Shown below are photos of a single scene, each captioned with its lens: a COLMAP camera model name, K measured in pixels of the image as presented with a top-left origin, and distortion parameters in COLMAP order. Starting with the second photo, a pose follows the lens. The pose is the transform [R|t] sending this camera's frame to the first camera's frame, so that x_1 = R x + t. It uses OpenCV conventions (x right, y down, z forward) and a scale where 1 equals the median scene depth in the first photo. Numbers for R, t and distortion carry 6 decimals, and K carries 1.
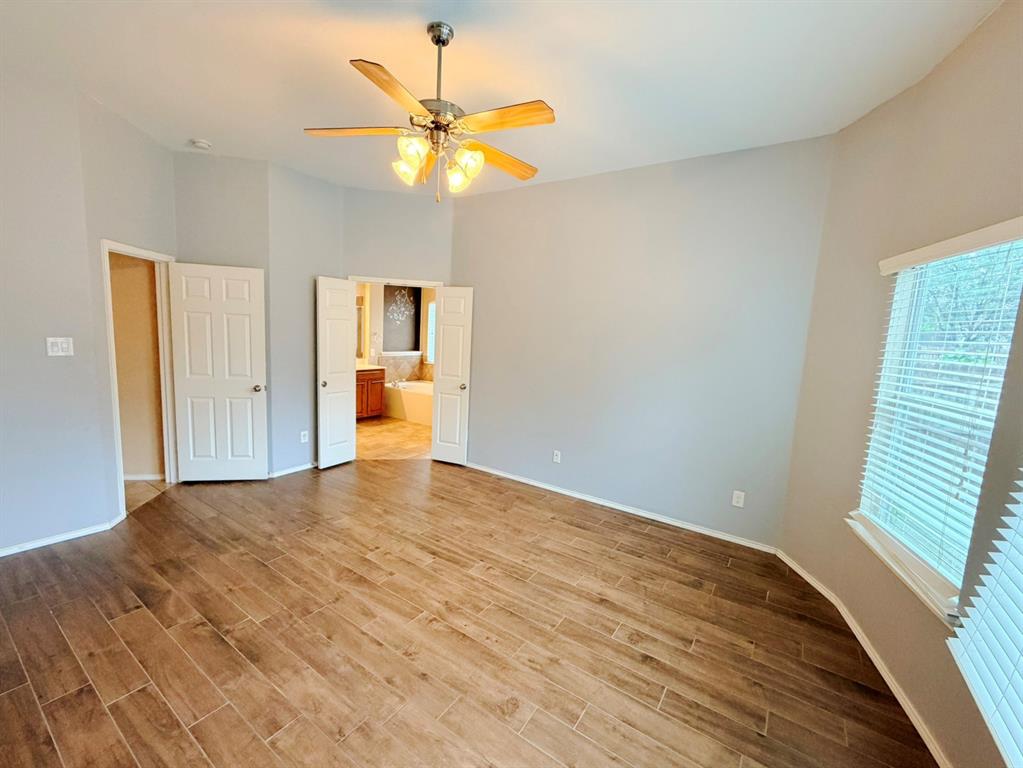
lens RADIAL K [[429.2, 0, 511.5], [0, 429.2, 384.0], [0, 0, 1]] dist [-0.000265, 0.000049]
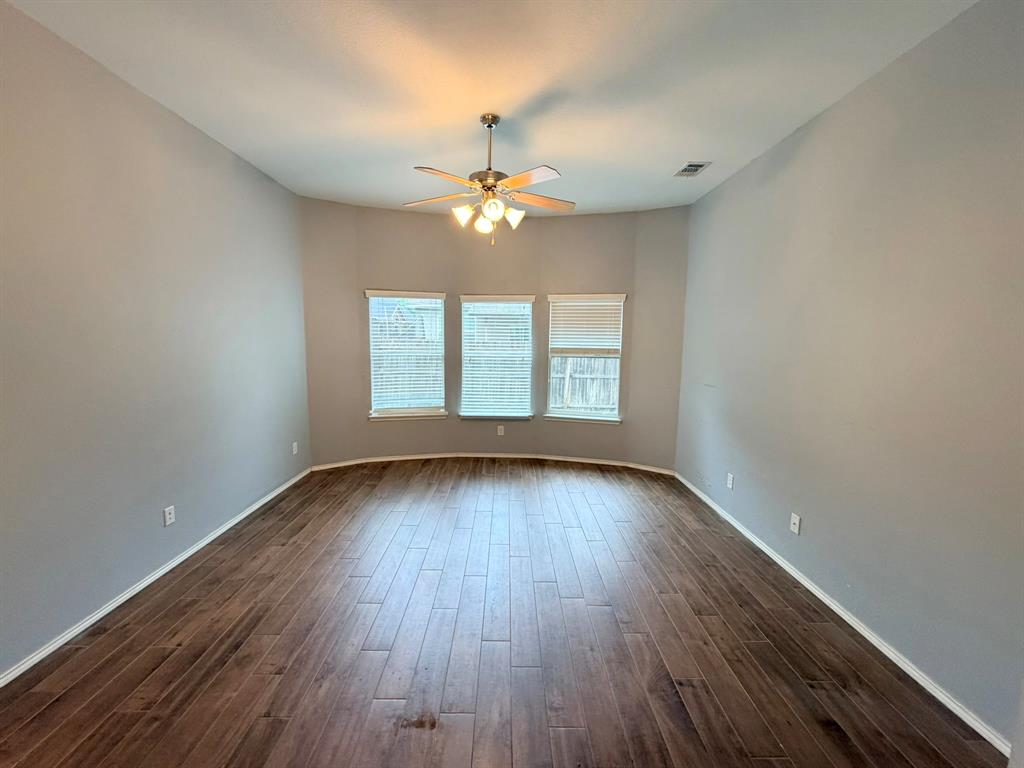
lens RADIAL K [[408.2, 0, 509.9], [0, 408.2, 383.0], [0, 0, 1]] dist [-0.001044, 0.000105]
pose [[-0.562706, -0.158520, 0.811316, -0.882600], [0.060702, 0.970869, 0.231796, -0.190014], [-0.824425, 0.179682, -0.536691, 1.139608]]
